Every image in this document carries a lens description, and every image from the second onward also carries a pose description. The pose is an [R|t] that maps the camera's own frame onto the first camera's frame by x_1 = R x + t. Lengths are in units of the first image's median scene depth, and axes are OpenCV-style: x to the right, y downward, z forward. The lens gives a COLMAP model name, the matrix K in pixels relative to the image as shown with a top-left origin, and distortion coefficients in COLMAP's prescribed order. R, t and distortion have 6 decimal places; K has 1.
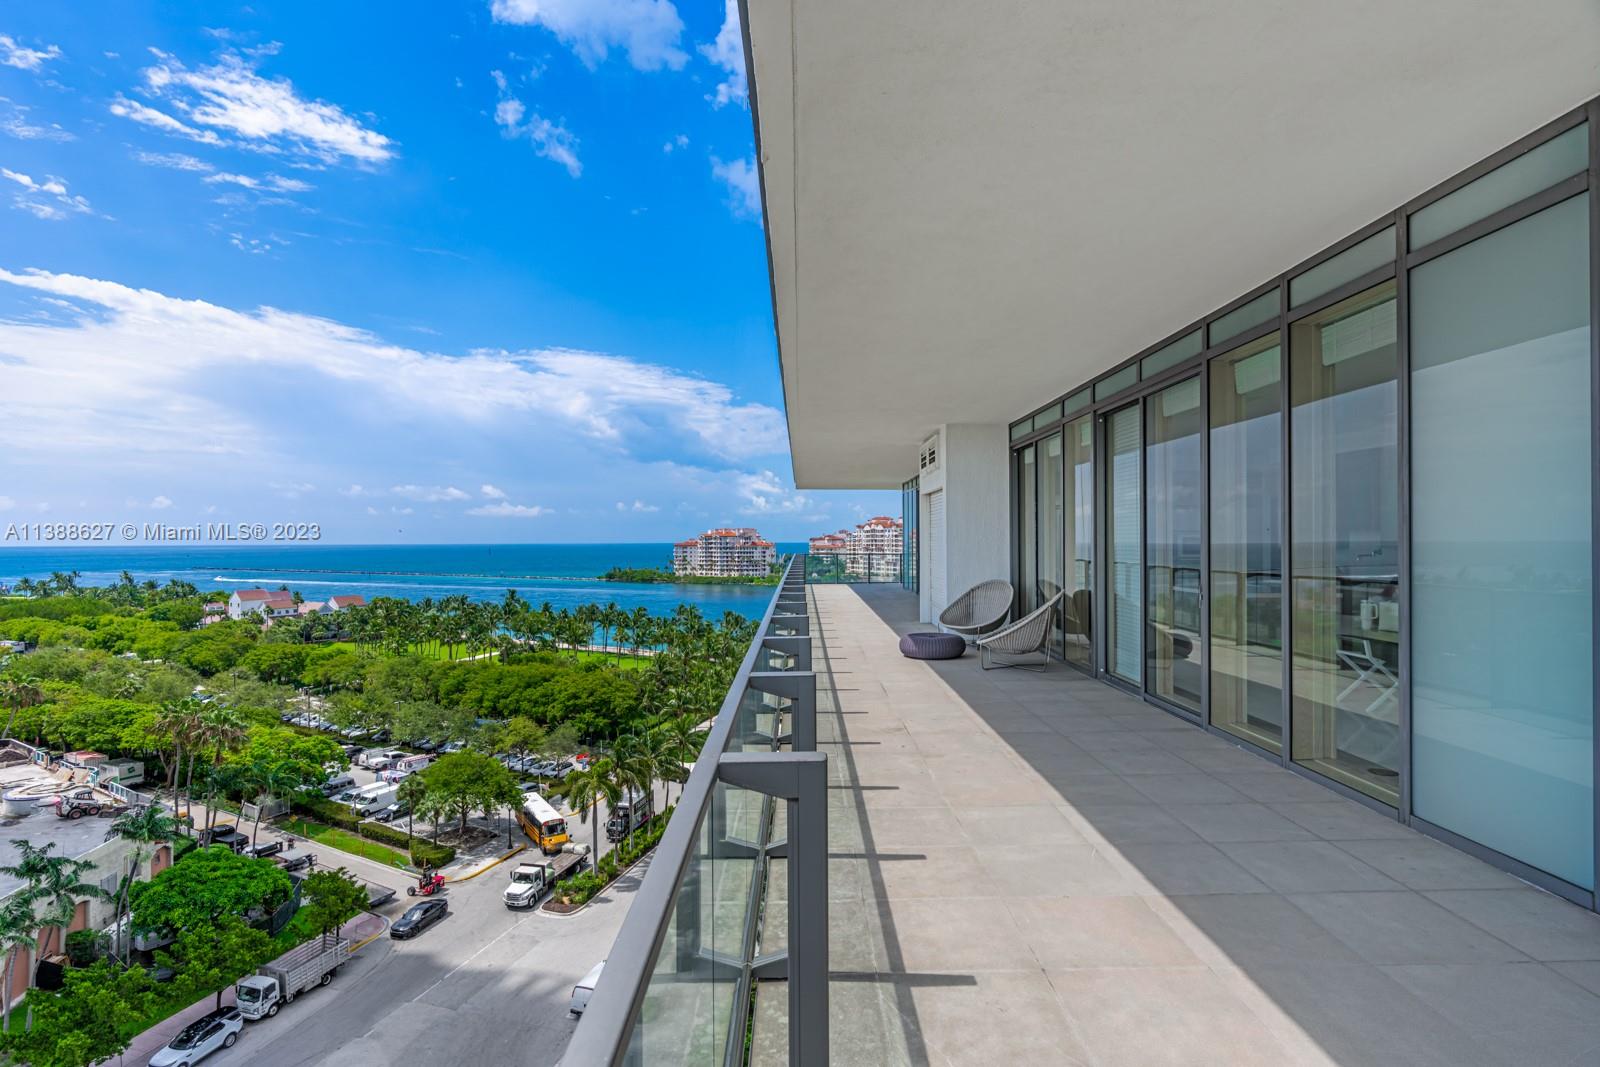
lens RADIAL K [[771.3, 0, 805.6], [0, 771.3, 536.6], [0, 0, 1]] dist [0.000292, 0.000018]
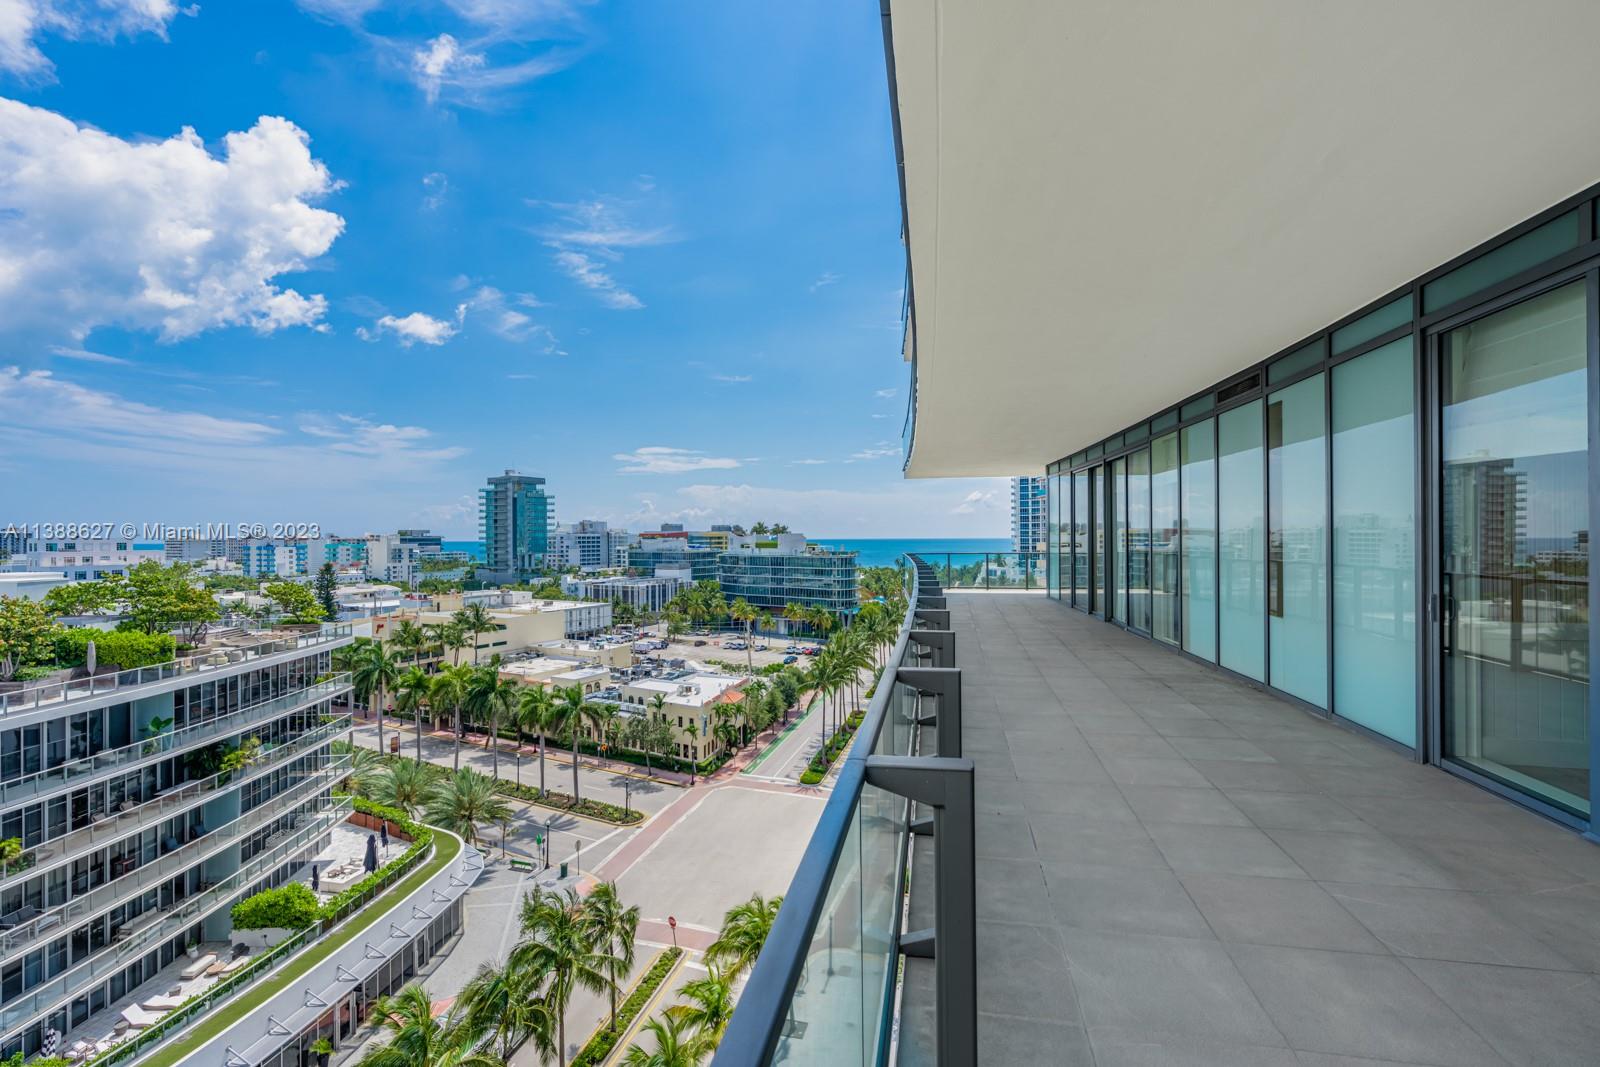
lens RADIAL K [[825.2, 0, 803.5], [0, 825.2, 539.6], [0, 0, 1]] dist [-0.001444, 0.000173]
pose [[0.984414, -0.012001, -0.175455, 0.005152], [0.011917, 0.999928, -0.001530, -0.003128], [0.175461, -0.000585, 0.984486, -0.221532]]
